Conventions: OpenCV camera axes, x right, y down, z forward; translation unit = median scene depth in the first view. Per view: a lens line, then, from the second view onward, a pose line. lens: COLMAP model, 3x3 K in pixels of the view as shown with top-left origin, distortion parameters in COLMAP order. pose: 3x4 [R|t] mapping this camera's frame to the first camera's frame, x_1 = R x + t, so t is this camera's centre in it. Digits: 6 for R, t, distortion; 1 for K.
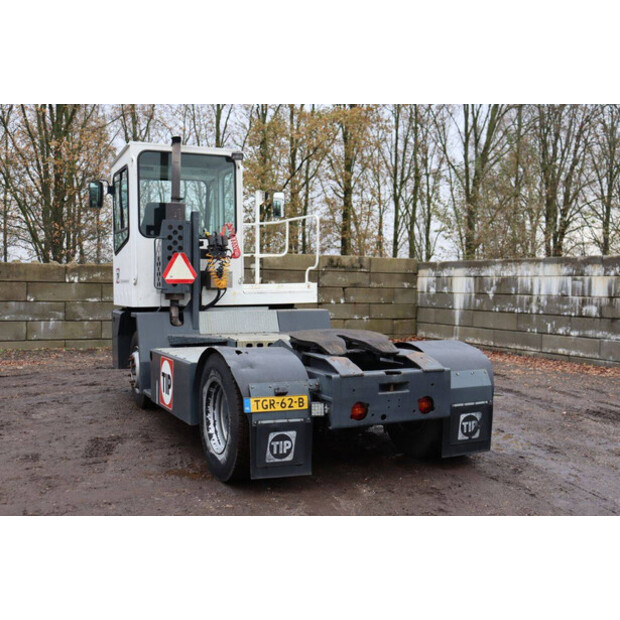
lens RADIAL K [[685.8, 0, 301.4], [0, 685.8, 311.6], [0, 0, 1]] dist [-0.021751, 0.004640]
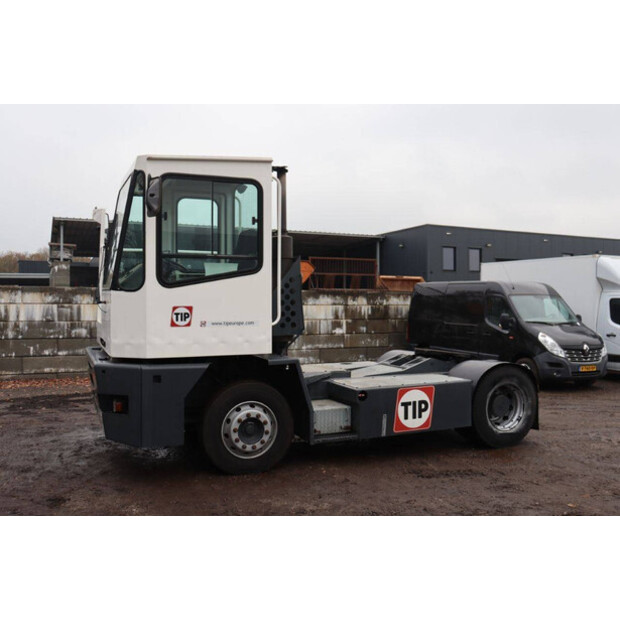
lens RADIAL K [[592.5, 0, 310.0], [0, 592.5, 310.0], [0, 0, 1]] dist [-0.096016, 0.012967]
pose [[0.031883, -0.017067, 0.999346, -0.940637], [0.037618, 0.999166, 0.015864, -0.067450], [-0.998783, 0.037088, 0.032498, 0.896339]]
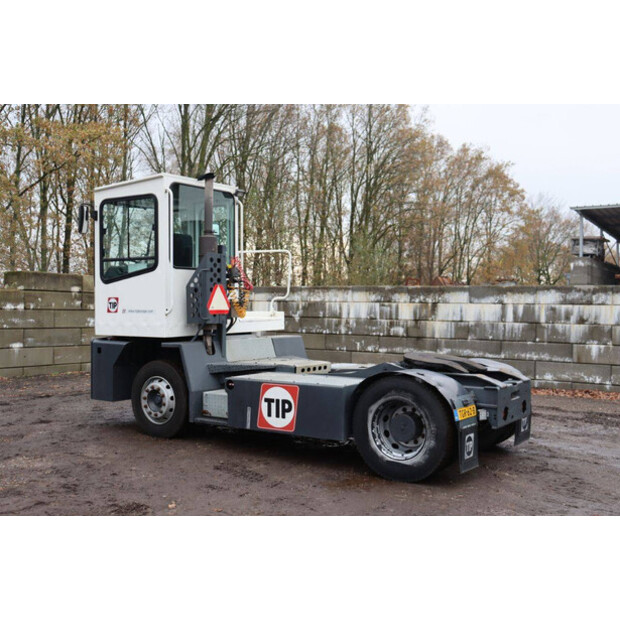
lens RADIAL K [[707.1, 0, 301.3], [0, 707.1, 309.0], [0, 0, 1]] dist [-0.019466, -0.000758]
pose [[0.861163, -0.000255, 0.508328, -0.579137], [0.015174, 0.999567, -0.025206, -0.018398], [-0.508102, 0.029420, 0.860794, 0.008579]]
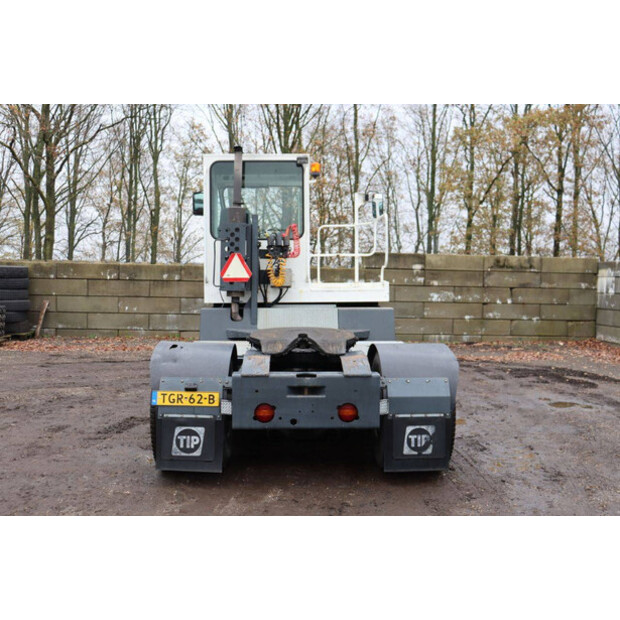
lens RADIAL K [[619.6, 0, 303.7], [0, 619.6, 308.6], [0, 0, 1]] dist [-0.087379, 0.011716]
pose [[0.918663, 0.016768, -0.394687, 0.287292], [-0.017639, 0.999843, 0.001422, -0.001830], [0.394649, 0.005656, 0.918815, 0.138095]]
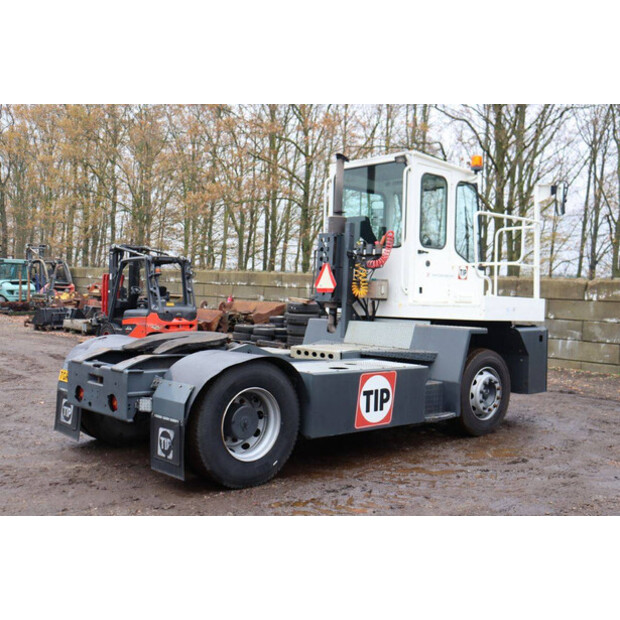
lens RADIAL K [[707.1, 0, 301.3], [0, 707.1, 309.0], [0, 0, 1]] dist [-0.019466, -0.000758]
pose [[0.296678, 0.024072, -0.954674, 0.802547], [-0.066257, 0.997792, 0.004569, -0.016401], [0.952676, 0.061898, 0.297618, 0.602093]]
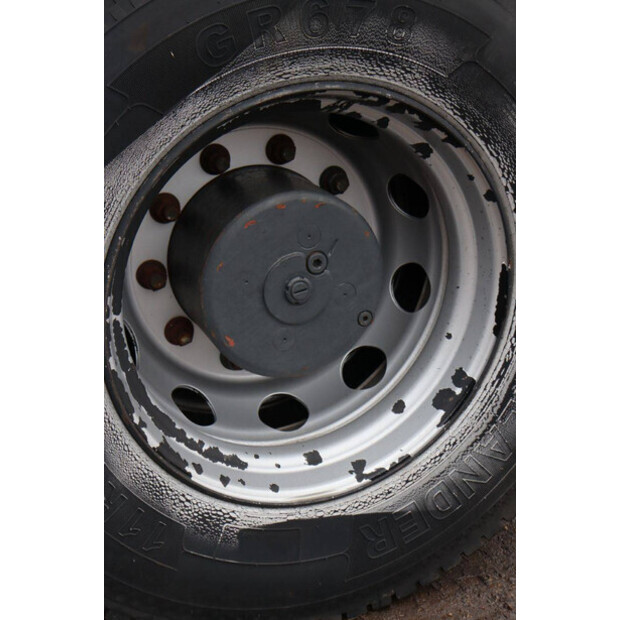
lens RADIAL K [[1096.5, 0, 310.0], [0, 1096.5, 310.0], [0, 0, 1]] dist [0.116166, 0.058369]
pose [[0.069666, -0.340254, 0.937749, -0.242513], [0.028058, 0.940330, 0.339106, 0.040390], [-0.997176, 0.002687, 0.075056, 0.630906]]
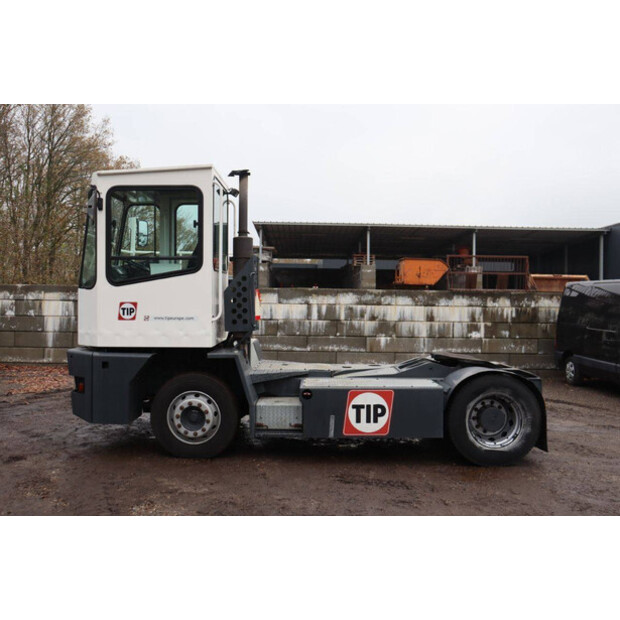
lens RADIAL K [[619.6, 0, 303.7], [0, 619.6, 308.6], [0, 0, 1]] dist [-0.087379, 0.011716]
pose [[0.434825, -0.007838, 0.900481, -0.893927], [0.027098, 0.999623, -0.004385, -0.048954], [-0.900107, 0.026308, 0.434874, 0.518318]]
